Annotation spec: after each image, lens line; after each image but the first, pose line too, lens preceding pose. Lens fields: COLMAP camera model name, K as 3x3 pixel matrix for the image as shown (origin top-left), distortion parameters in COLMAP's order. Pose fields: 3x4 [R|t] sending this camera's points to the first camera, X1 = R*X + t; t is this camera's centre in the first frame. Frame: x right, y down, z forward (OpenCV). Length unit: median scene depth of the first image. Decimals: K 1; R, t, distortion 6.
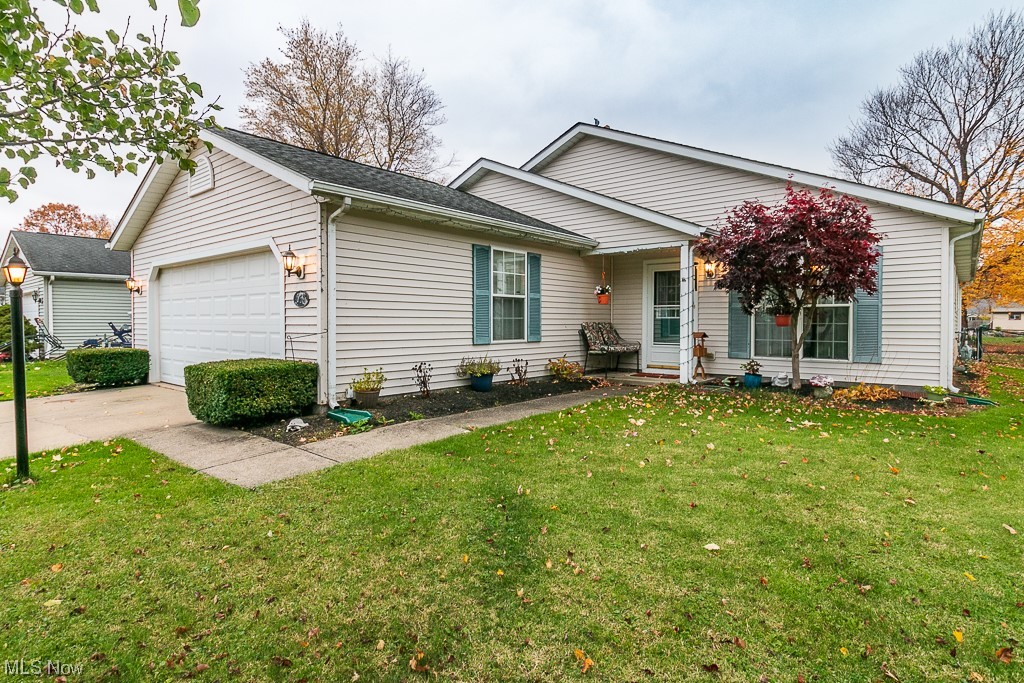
lens RADIAL K [[551.3, 0, 508.2], [0, 551.3, 328.6], [0, 0, 1]] dist [-0.002334, -0.000613]
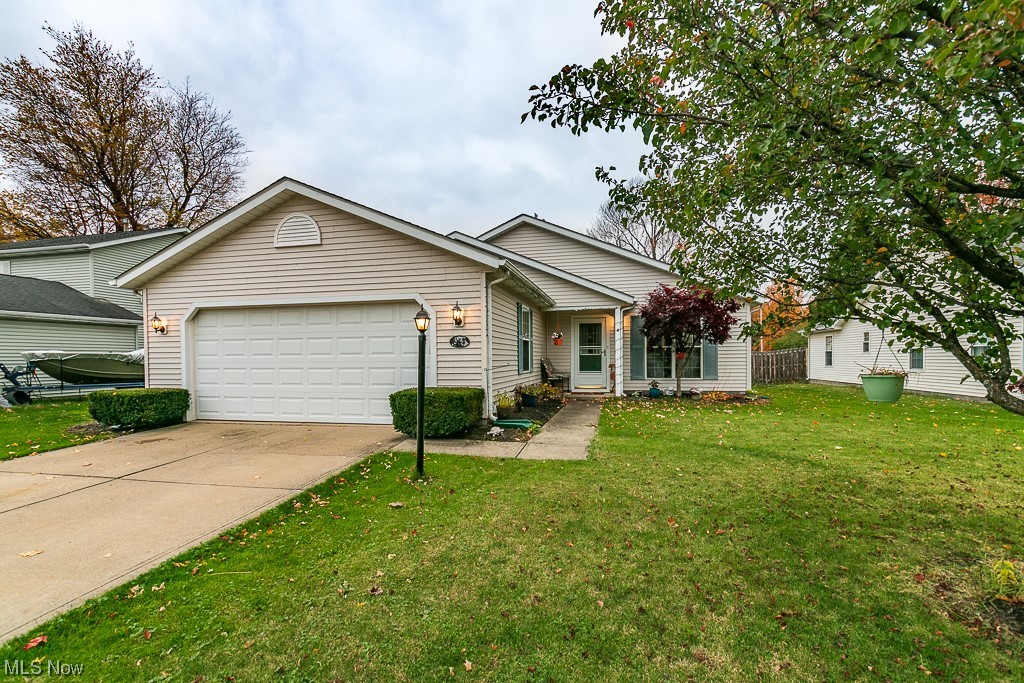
lens RADIAL K [[484.4, 0, 506.2], [0, 484.4, 361.5], [0, 0, 1]] dist [0.001528, 0.000079]
pose [[0.890094, -0.011728, 0.455627, -0.529915], [0.015342, 0.999873, -0.004235, 0.001055], [-0.455520, 0.010760, 0.890161, -0.066427]]
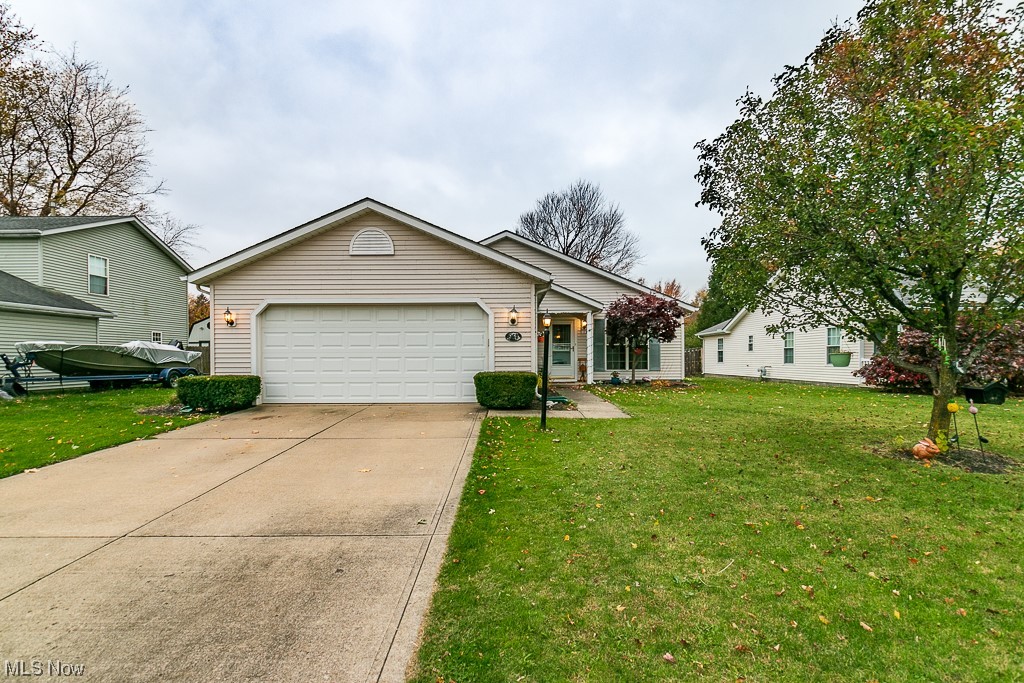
lens RADIAL K [[484.4, 0, 506.3], [0, 484.4, 357.0], [0, 0, 1]] dist [0.001528, 0.000079]
pose [[0.767920, -0.002914, 0.640539, -0.891226], [0.013819, 0.999832, -0.012017, 0.018431], [-0.640397, 0.018080, 0.767831, -0.099196]]
